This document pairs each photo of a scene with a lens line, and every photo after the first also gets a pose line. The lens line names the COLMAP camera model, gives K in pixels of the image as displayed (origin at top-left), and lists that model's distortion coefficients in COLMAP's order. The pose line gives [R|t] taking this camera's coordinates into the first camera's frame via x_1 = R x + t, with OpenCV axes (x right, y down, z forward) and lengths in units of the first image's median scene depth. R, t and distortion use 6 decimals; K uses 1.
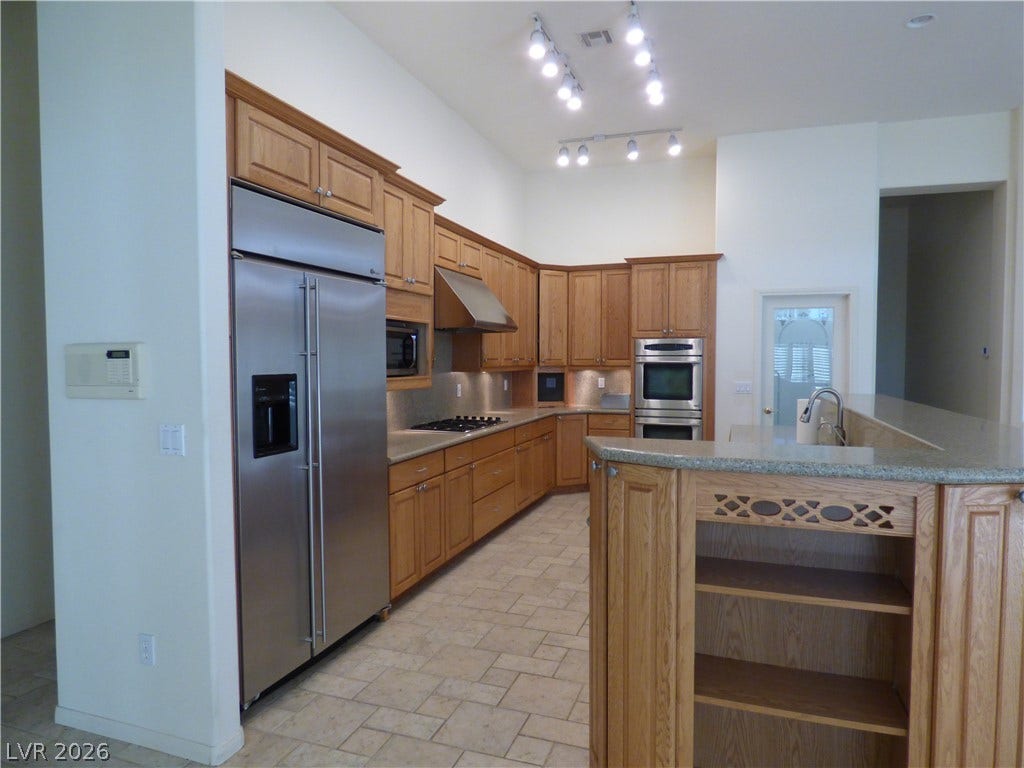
lens RADIAL K [[612.8, 0, 522.6], [0, 612.8, 383.1], [0, 0, 1]] dist [-0.002475, -0.014989]
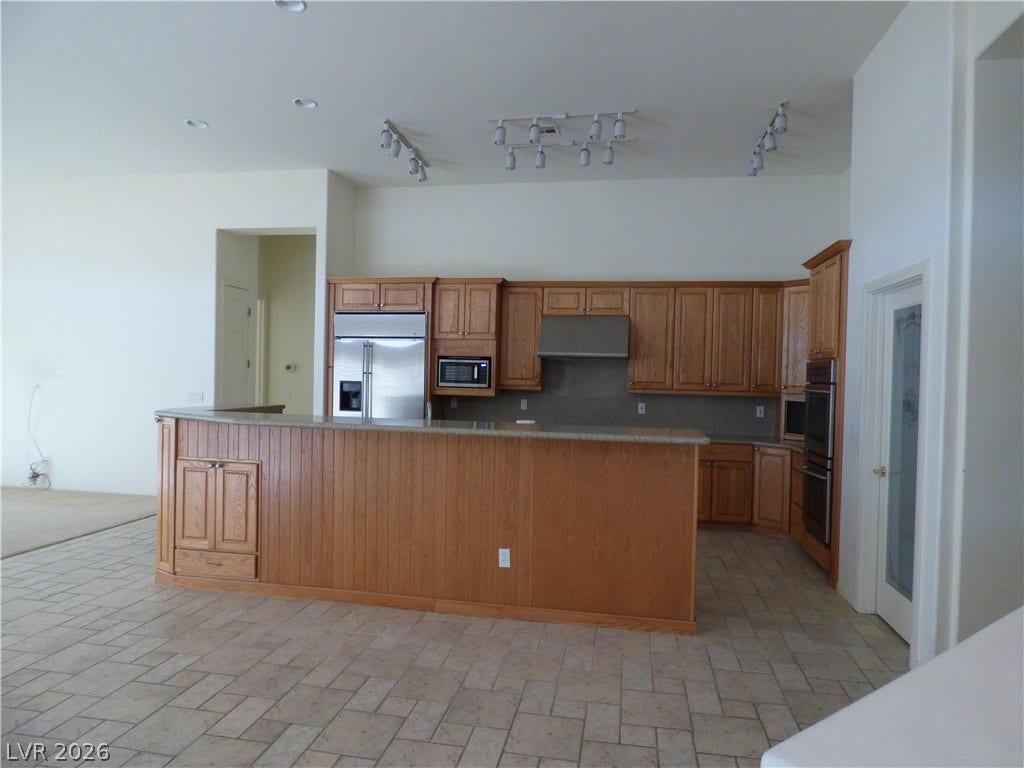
lens RADIAL K [[620.5, 0, 529.6], [0, 620.5, 381.6], [0, 0, 1]] dist [-0.016528, 0.003784]
pose [[0.178224, 0.013813, -0.983893, 0.948071], [-0.062248, 0.998057, 0.002737, -0.026574], [0.982019, 0.060758, 0.178738, 0.515351]]
